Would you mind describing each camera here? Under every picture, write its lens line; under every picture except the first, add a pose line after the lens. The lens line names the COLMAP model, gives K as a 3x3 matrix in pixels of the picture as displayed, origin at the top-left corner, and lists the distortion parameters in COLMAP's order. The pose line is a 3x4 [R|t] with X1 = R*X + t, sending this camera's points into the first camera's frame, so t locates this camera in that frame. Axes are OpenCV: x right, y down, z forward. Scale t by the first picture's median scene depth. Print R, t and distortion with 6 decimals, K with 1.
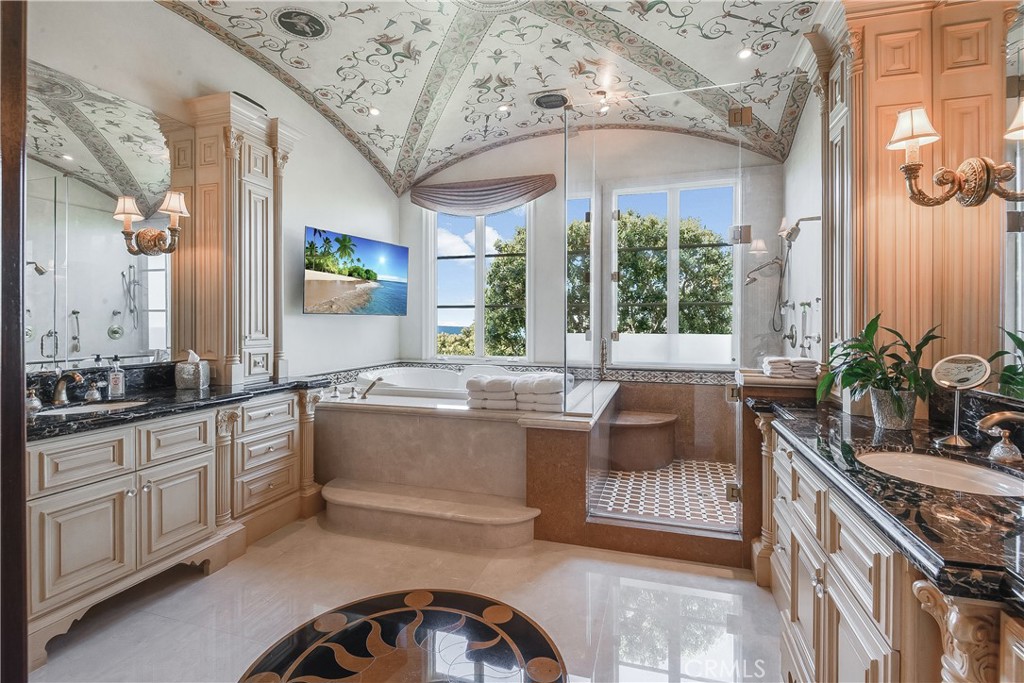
lens RADIAL K [[502.4, 0, 506.3], [0, 502.4, 322.9], [0, 0, 1]] dist [0.030820, -0.000789]
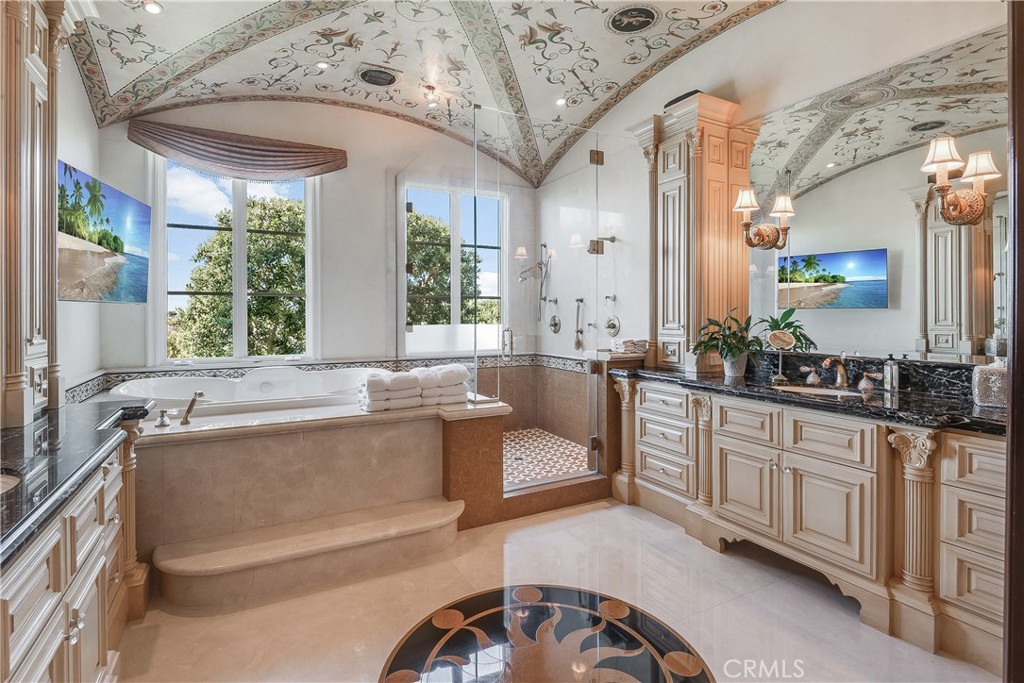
lens RADIAL K [[513.9, 0, 523.4], [0, 513.9, 317.1], [0, 0, 1]] dist [0.028122, -0.004347]
pose [[0.691389, -0.008357, 0.722435, -0.515695], [0.004016, 0.999962, 0.007725, -0.002621], [-0.722472, -0.002440, 0.691396, 0.176239]]
